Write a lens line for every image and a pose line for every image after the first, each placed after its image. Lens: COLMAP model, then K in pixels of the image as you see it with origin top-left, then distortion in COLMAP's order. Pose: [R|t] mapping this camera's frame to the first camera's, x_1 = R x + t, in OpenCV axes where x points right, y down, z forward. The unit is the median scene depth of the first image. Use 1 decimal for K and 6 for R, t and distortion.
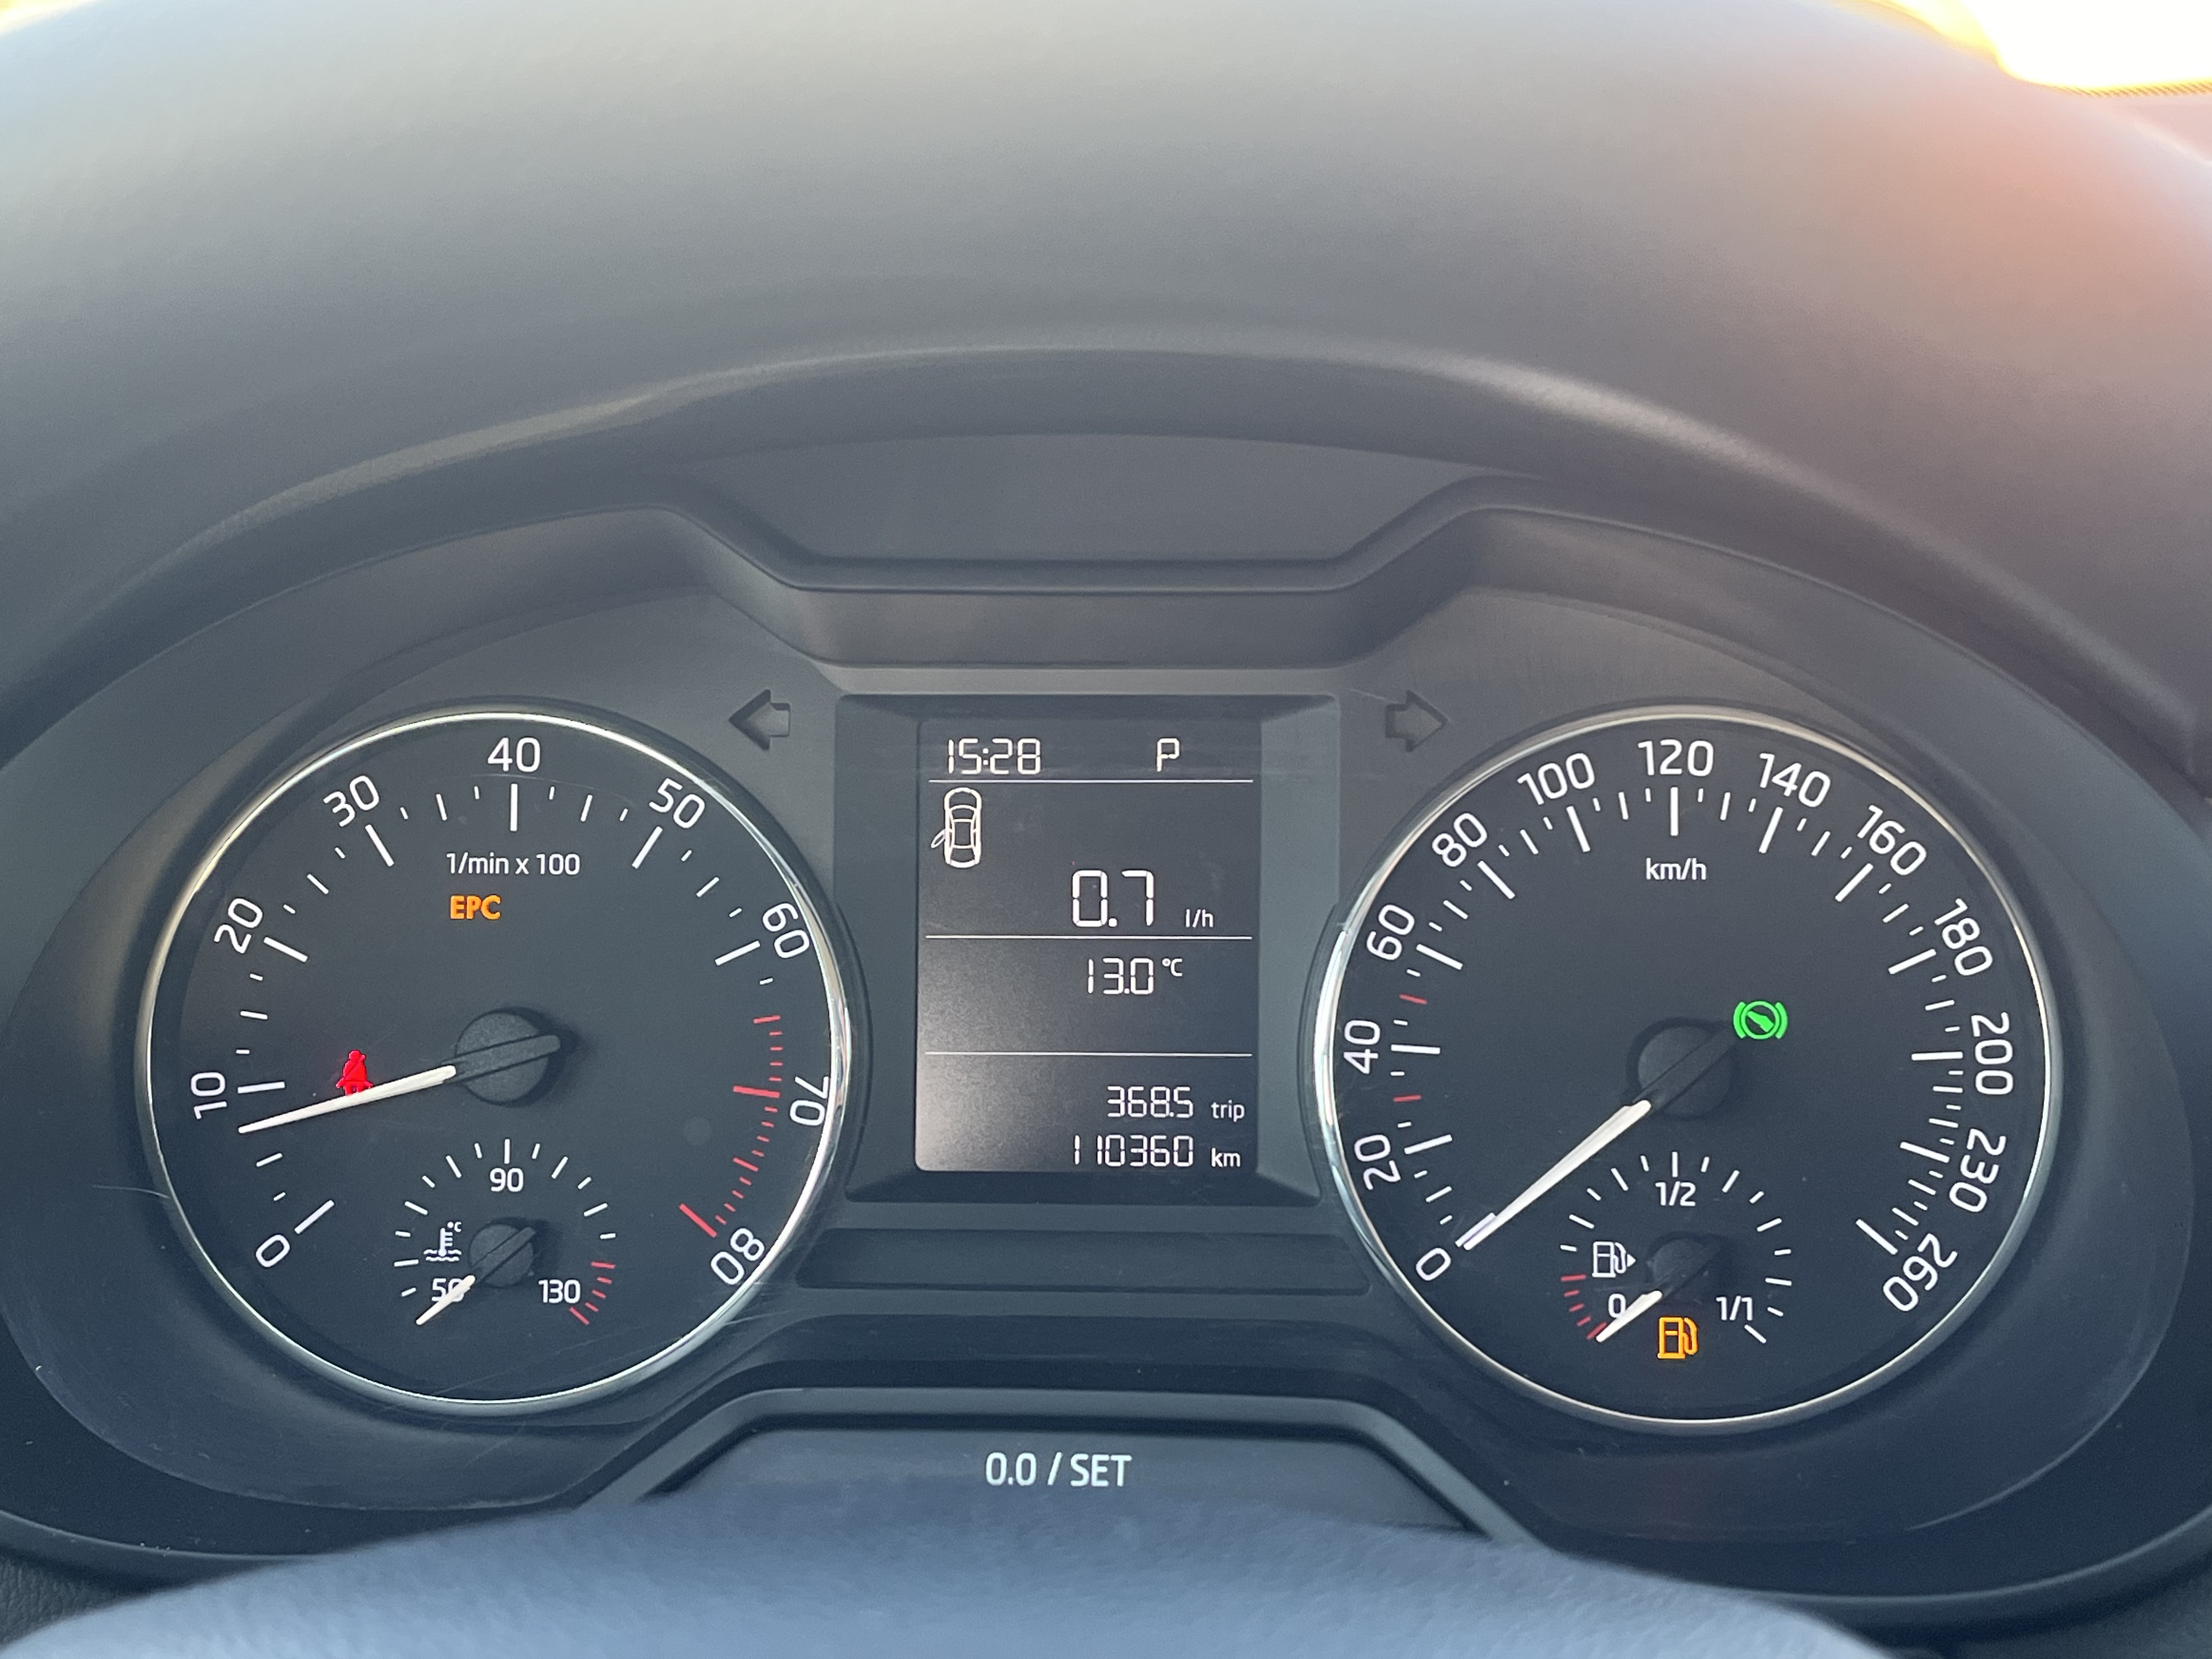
lens RADIAL K [[2883.9, 0, 1106.1], [0, 2883.9, 828.7], [0, 0, 1]] dist [0.081684, 0.000000]
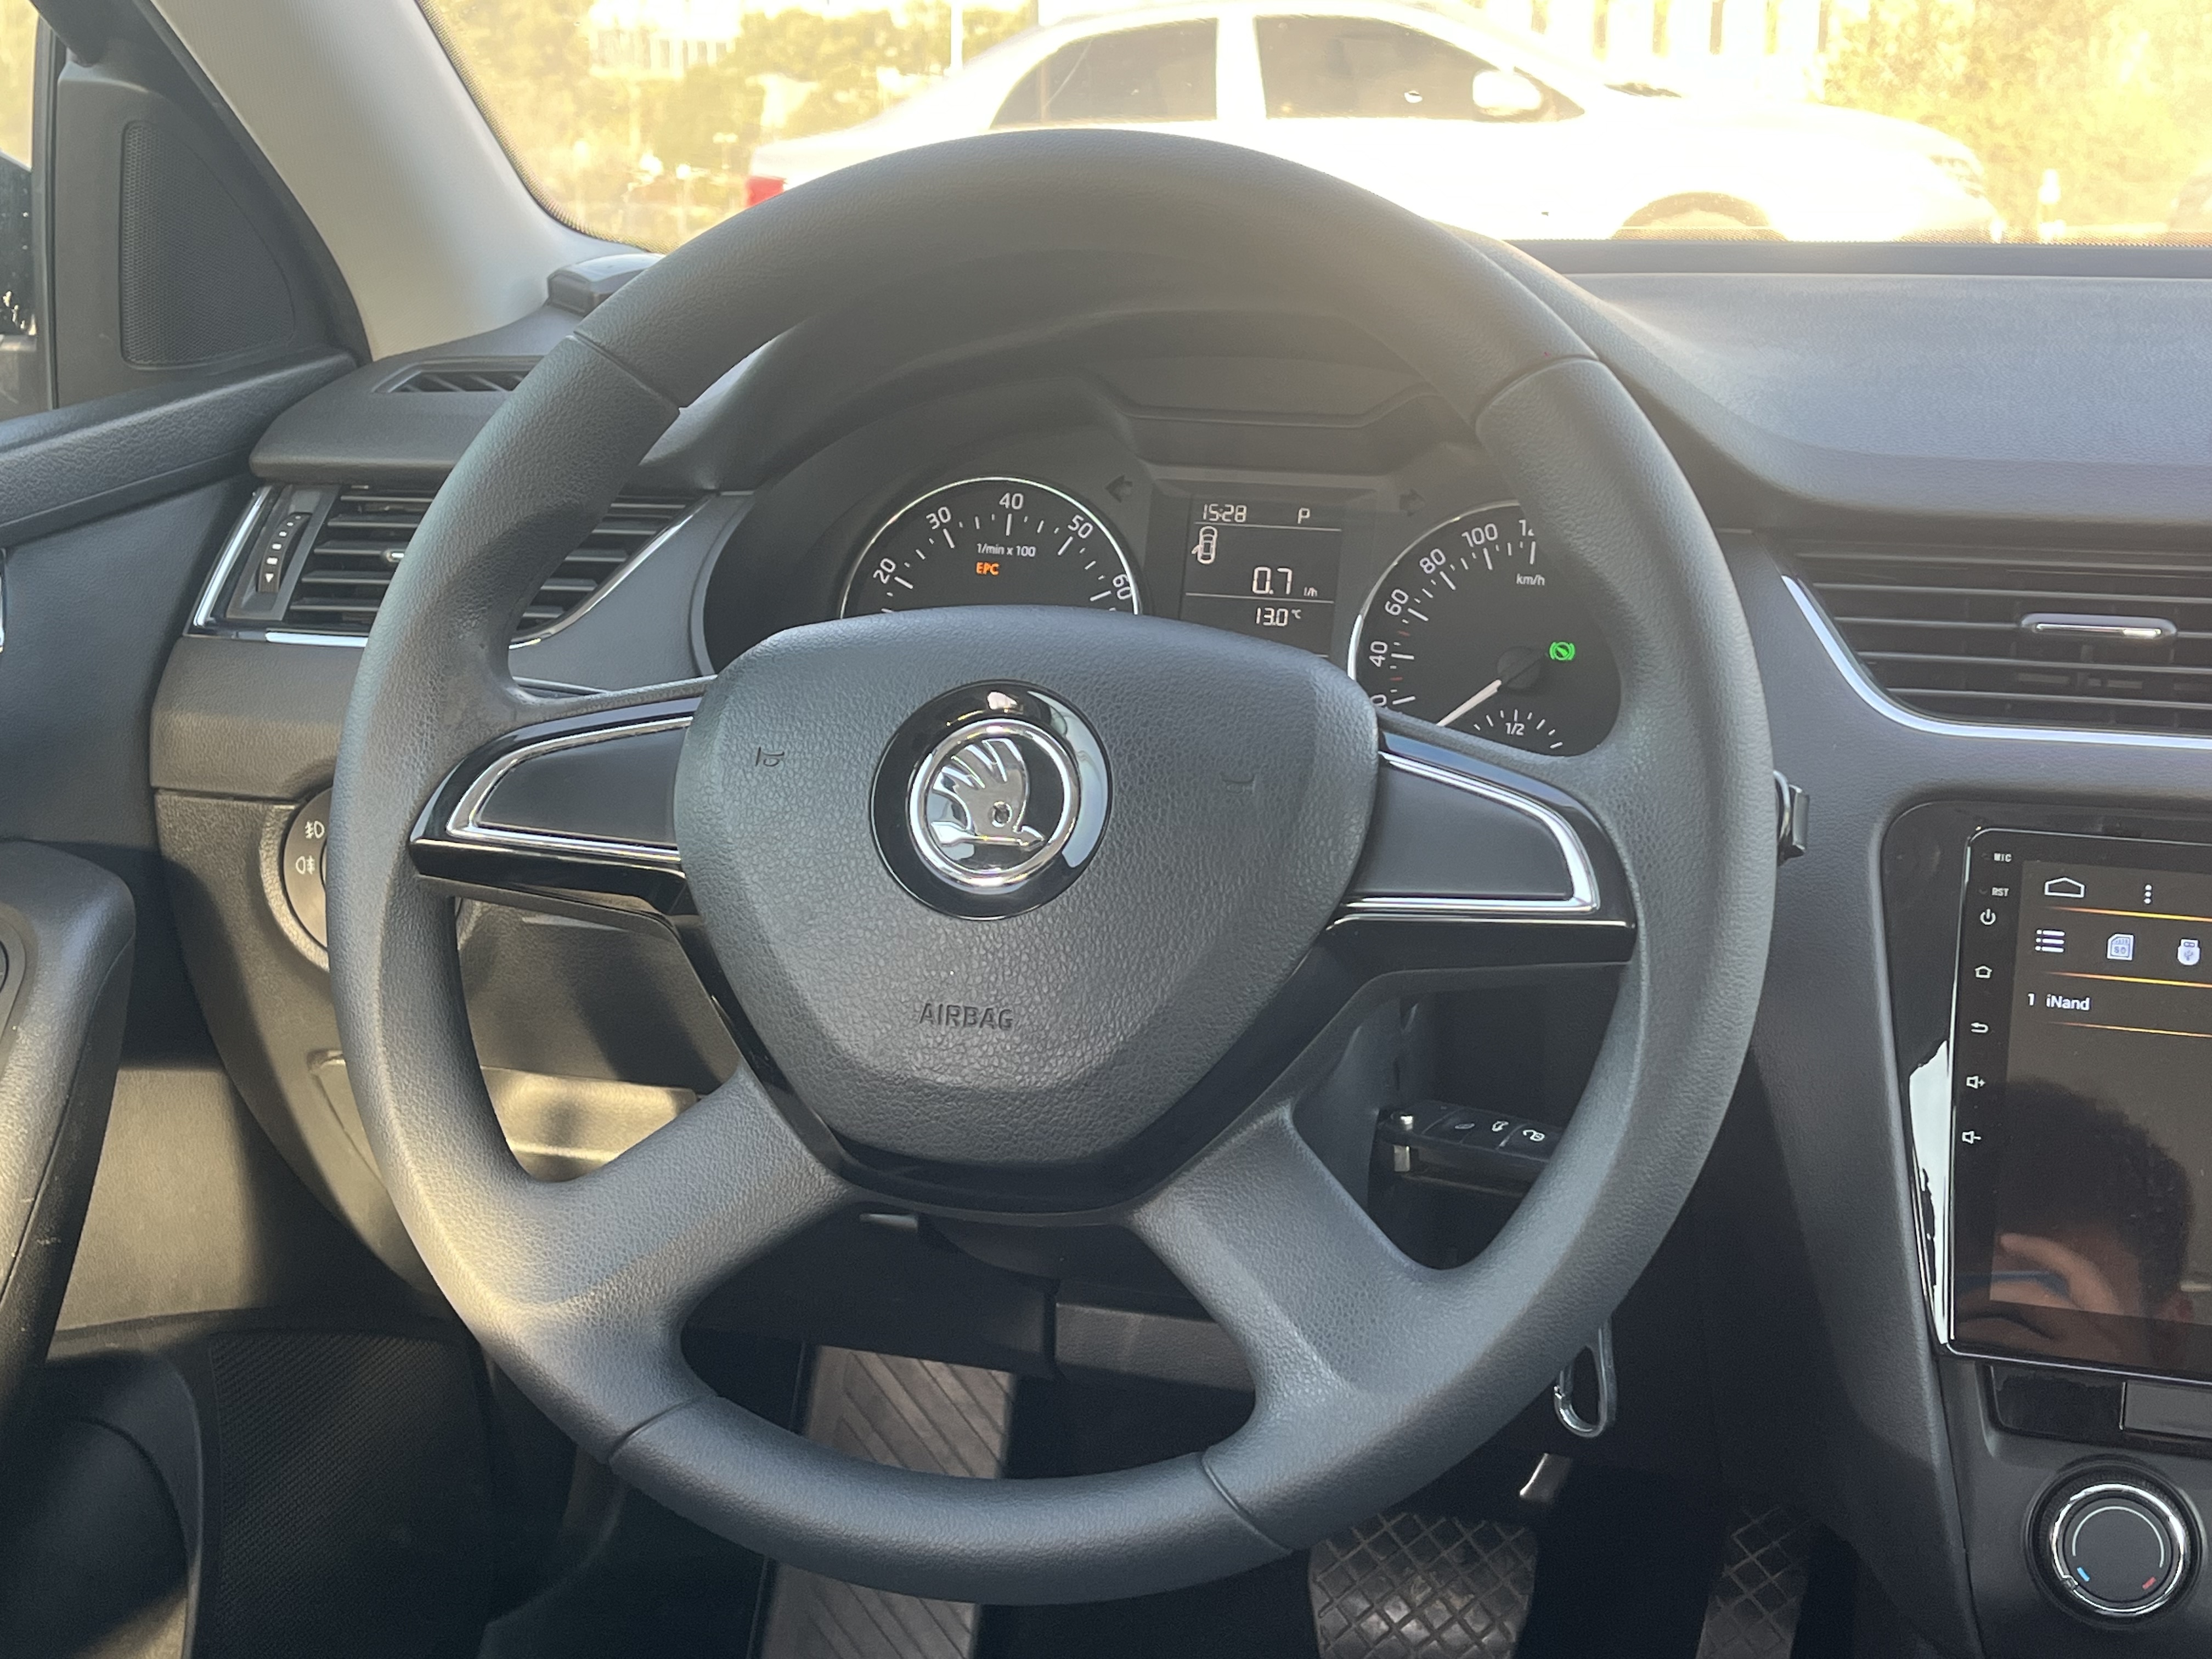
lens RADIAL K [[2883.9, 0, 1122.7], [0, 2883.9, 830.4], [0, 0, 1]] dist [0.081684, 0.000000]
pose [[0.973630, 0.081037, -0.213253, 0.367768], [-0.092978, 0.994579, -0.046555, 0.319868], [0.208325, 0.065156, 0.975887, -1.110245]]
